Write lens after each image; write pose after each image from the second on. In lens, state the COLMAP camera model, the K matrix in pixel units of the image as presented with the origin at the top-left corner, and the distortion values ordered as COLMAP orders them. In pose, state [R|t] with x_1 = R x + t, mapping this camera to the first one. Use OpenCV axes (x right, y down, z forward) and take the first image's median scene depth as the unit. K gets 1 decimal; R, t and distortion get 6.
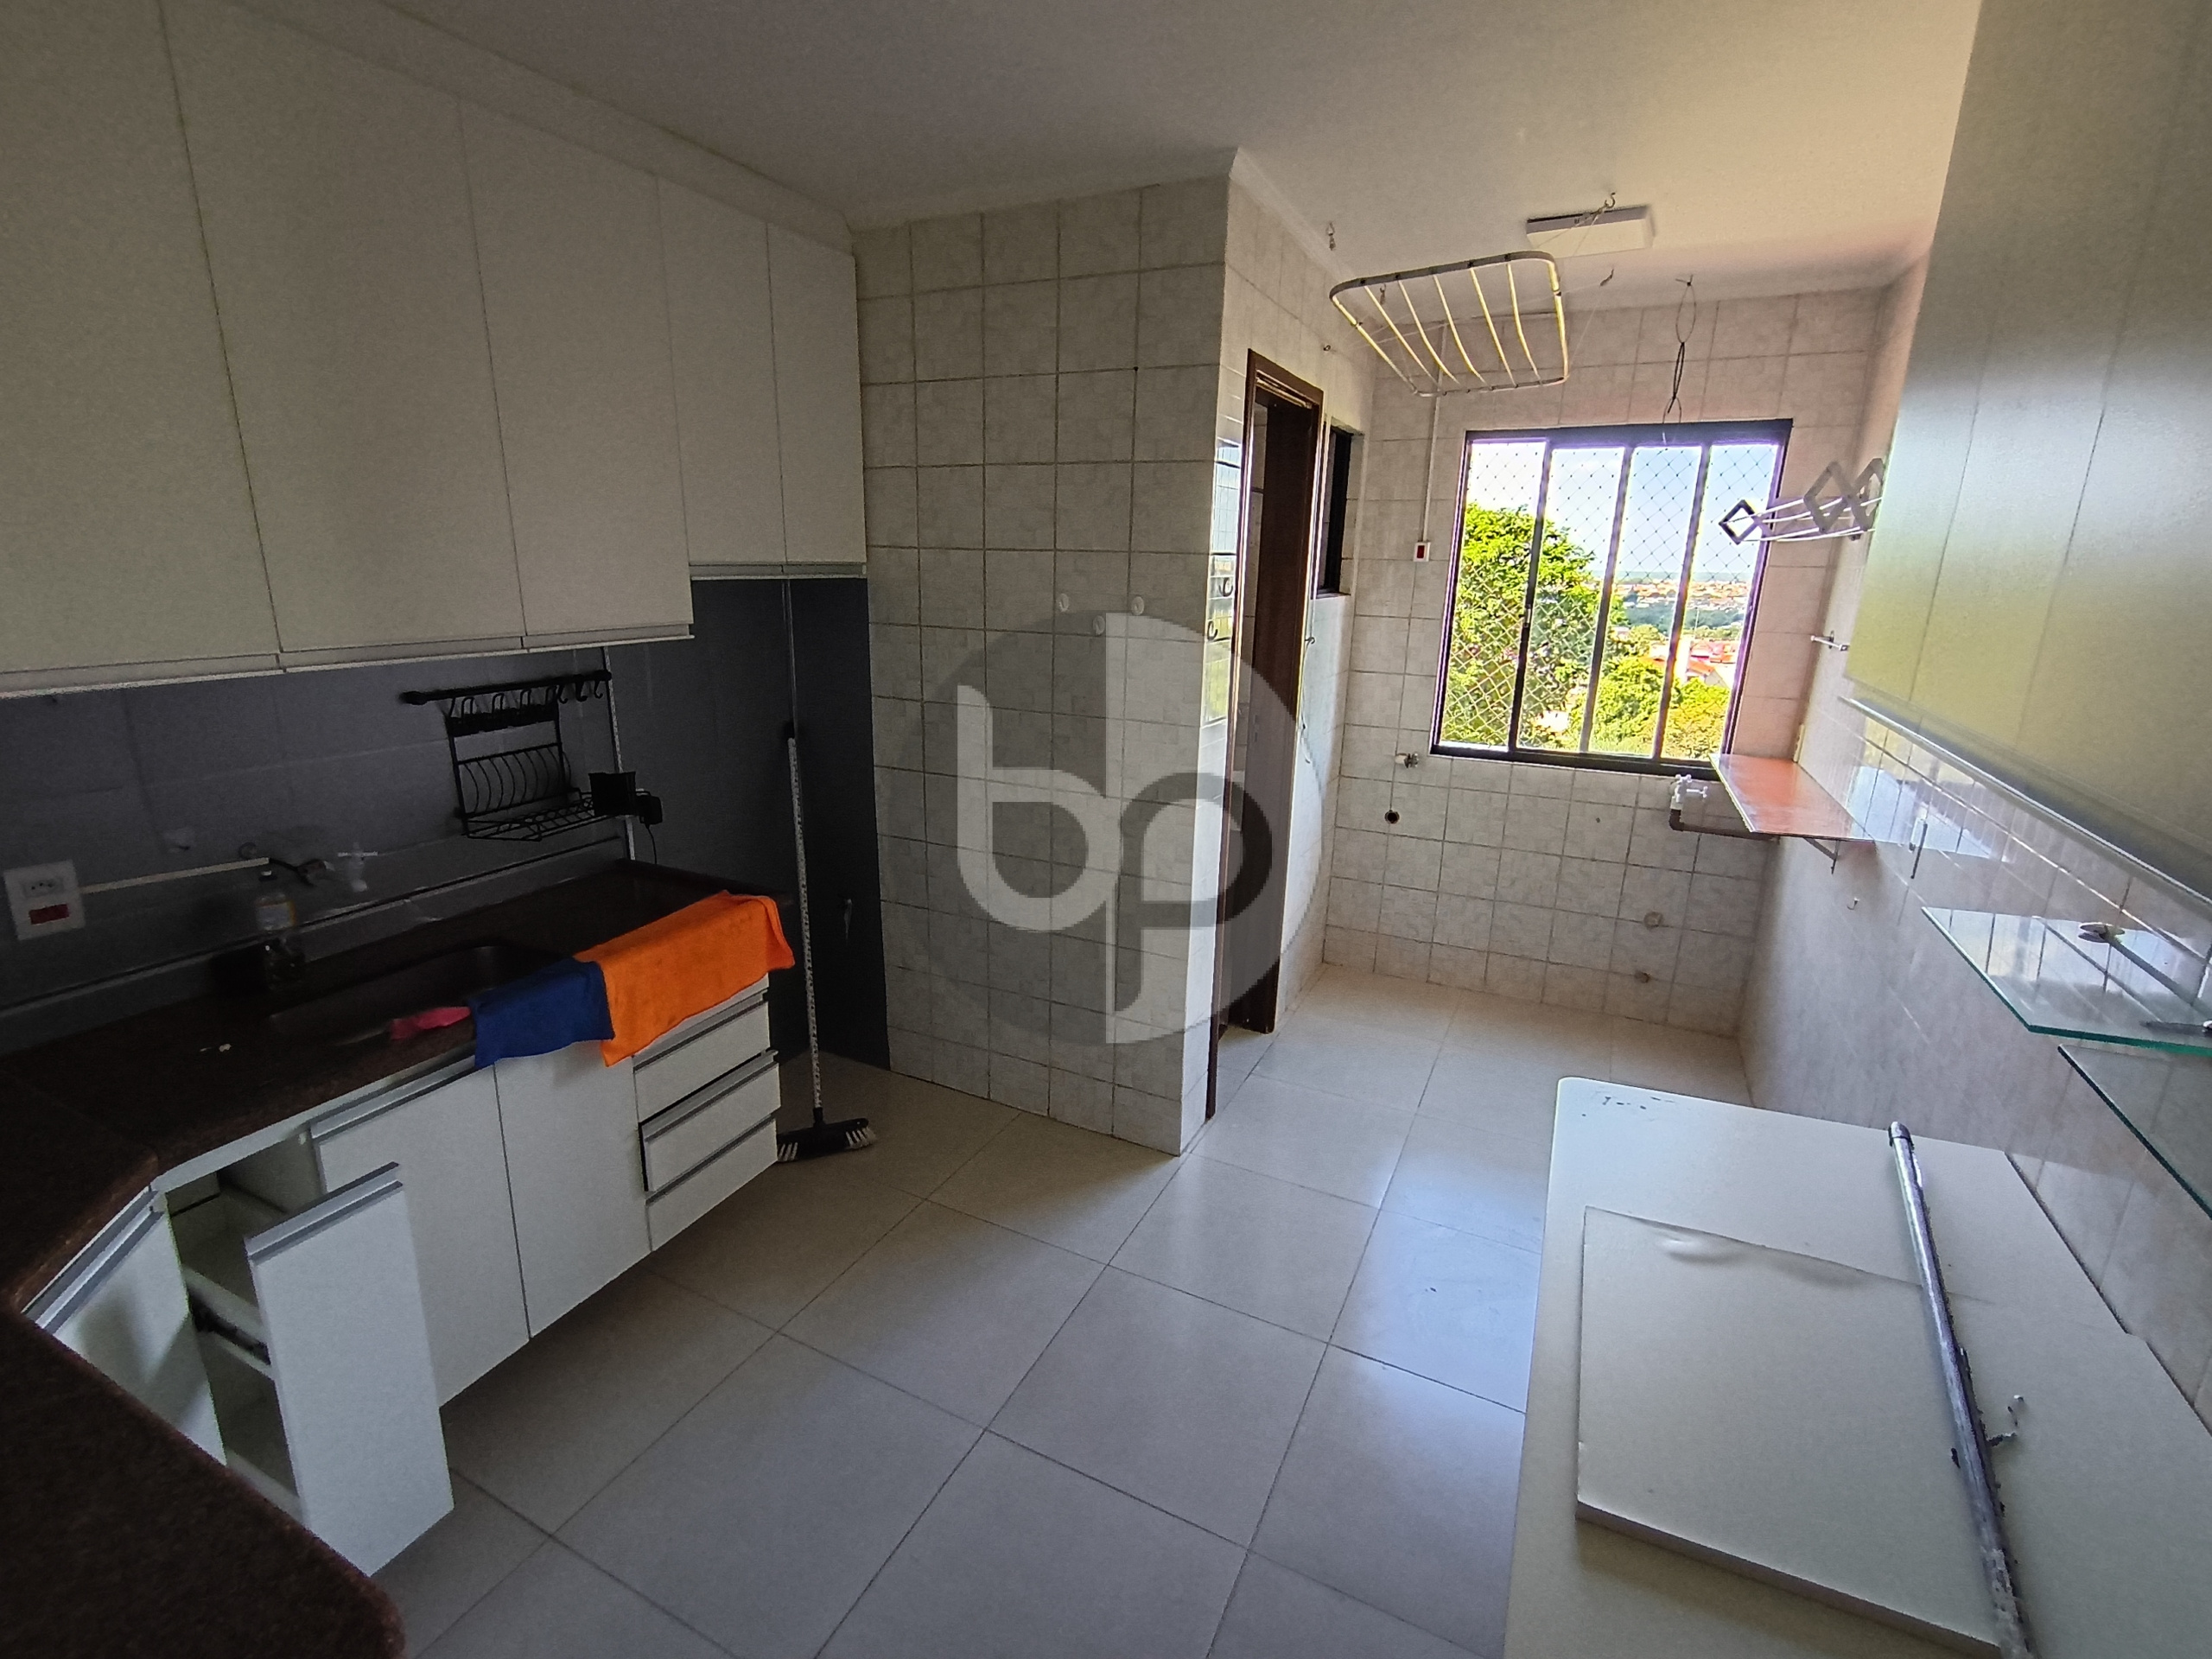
lens RADIAL K [[1002.1, 0, 1106.0], [0, 1002.1, 829.5], [0, 0, 1]] dist [0.000516, 0.000100]
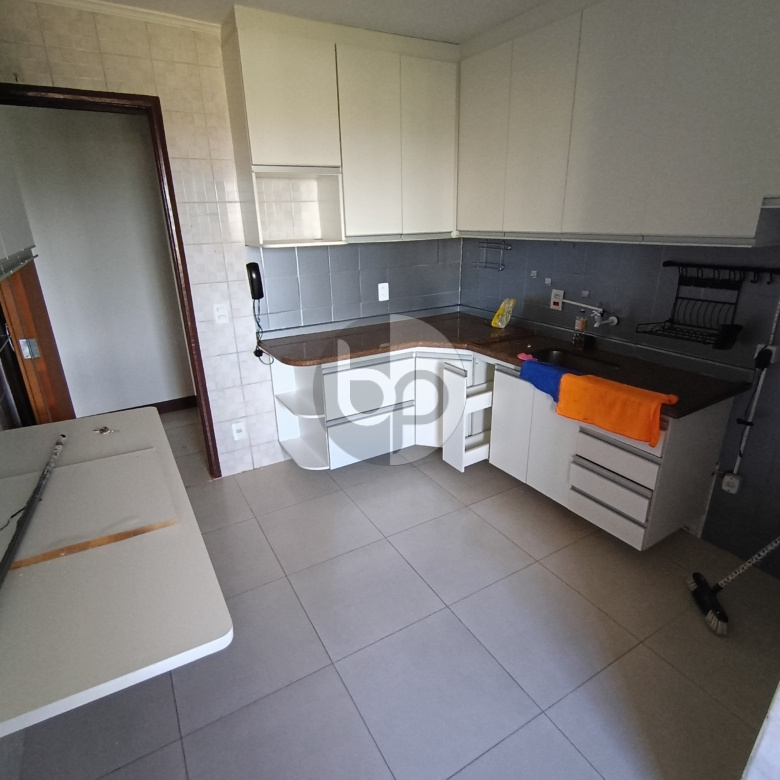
lens RADIAL K [[470.4, 0, 390.0], [0, 470.4, 390.0], [0, 0, 1]] dist [0.000294, 0.000173]
pose [[-0.555010, 0.287162, -0.780706, 0.558690], [-0.203432, 0.863171, 0.462116, -0.238894], [0.806585, 0.415300, -0.420651, 1.011568]]
